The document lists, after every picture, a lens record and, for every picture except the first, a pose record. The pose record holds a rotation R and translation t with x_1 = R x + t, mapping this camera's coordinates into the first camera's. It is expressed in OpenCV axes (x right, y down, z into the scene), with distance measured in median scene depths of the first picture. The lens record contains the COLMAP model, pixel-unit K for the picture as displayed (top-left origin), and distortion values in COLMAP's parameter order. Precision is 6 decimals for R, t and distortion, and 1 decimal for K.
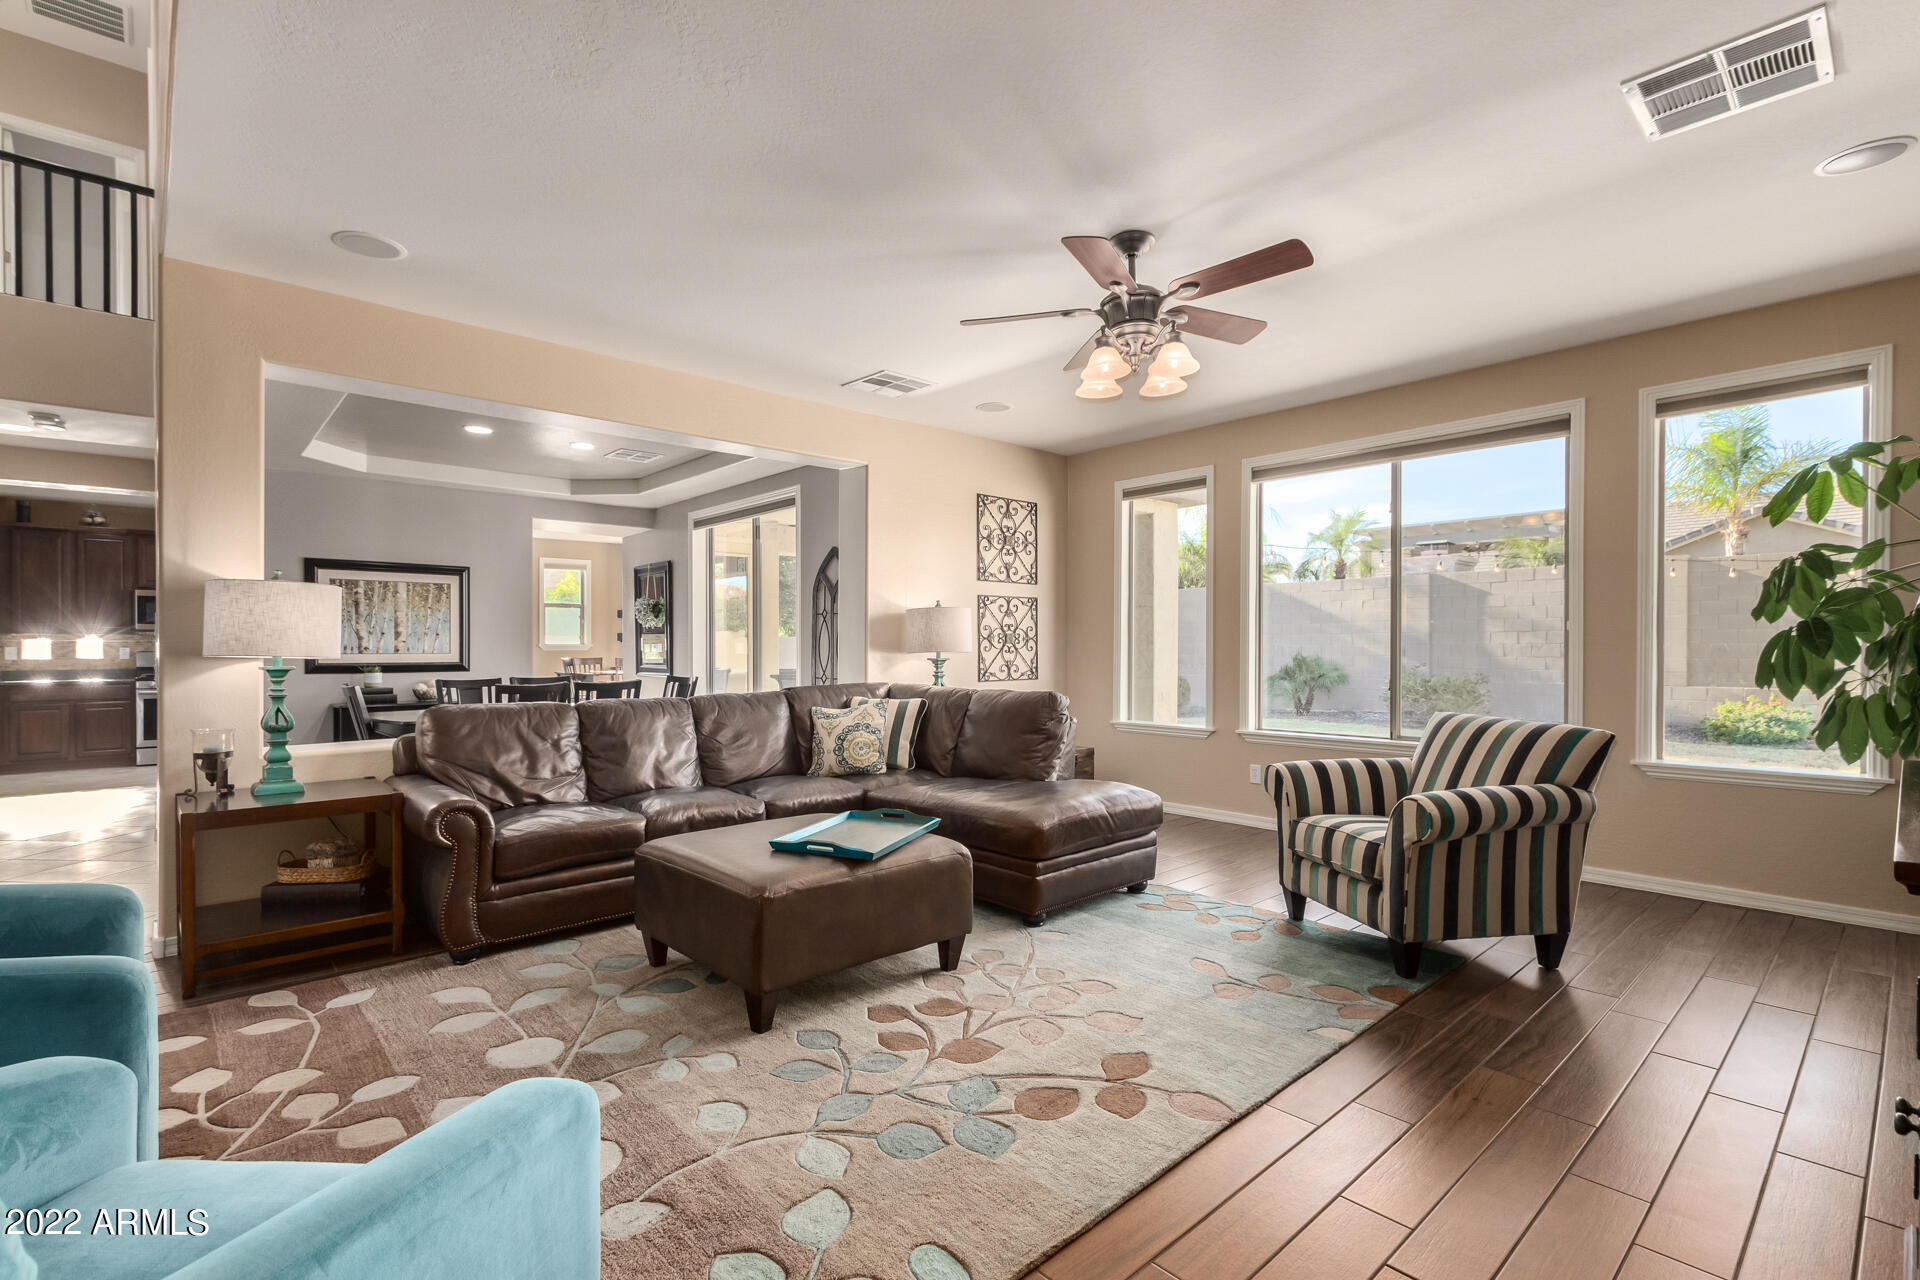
lens RADIAL K [[884.9, 0, 962.5], [0, 884.9, 648.7], [0, 0, 1]] dist [0.003612, -0.000761]
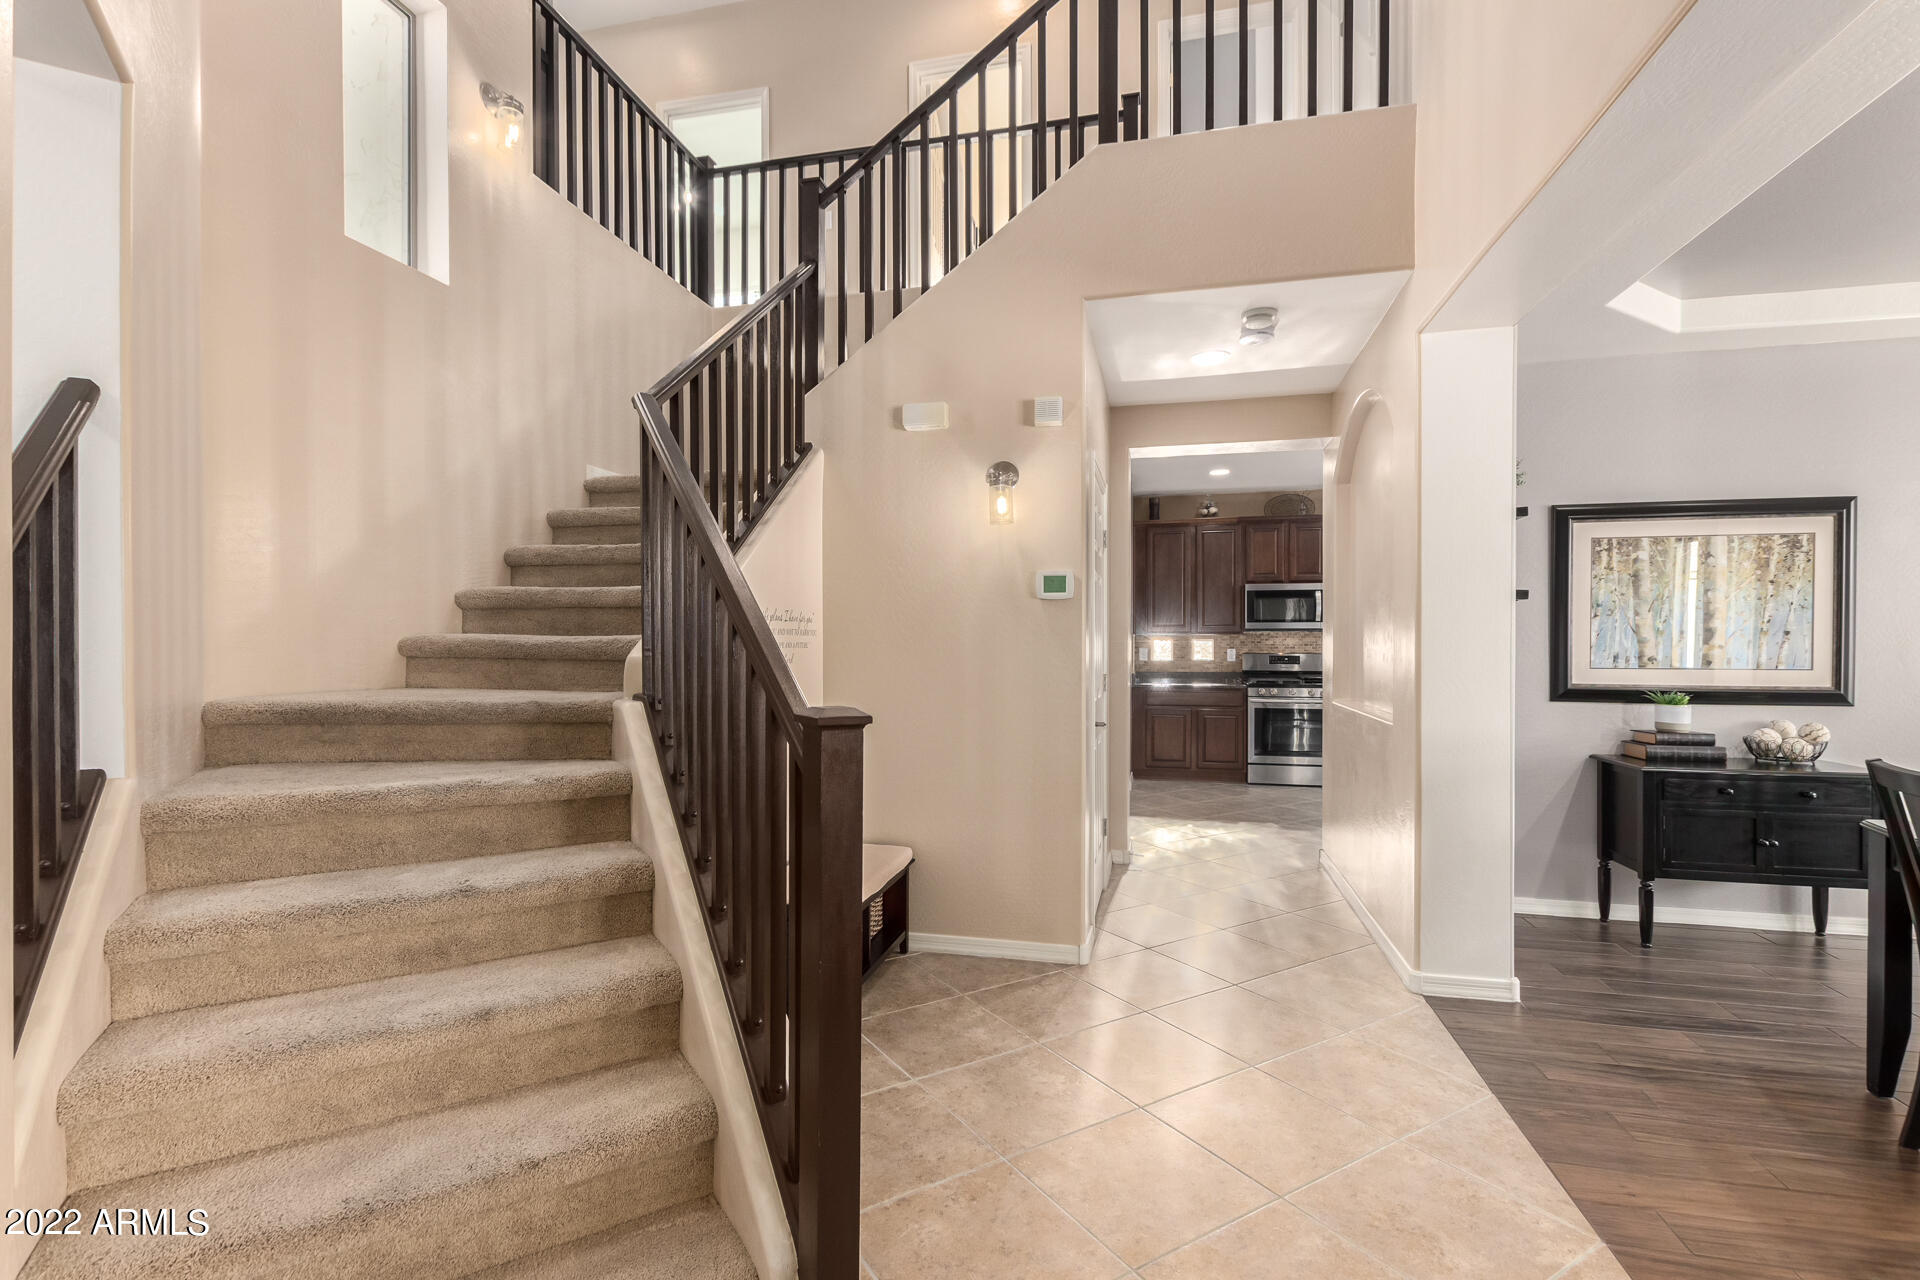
lens RADIAL K [[884.9, 0, 950.2], [0, 884.9, 646.5], [0, 0, 1]] dist [0.003612, -0.000761]
pose [[0.566047, 0.006357, -0.824349, -0.437368], [-0.003565, 0.999980, 0.005263, -0.009052], [0.824366, -0.000040, 0.566058, 0.301619]]
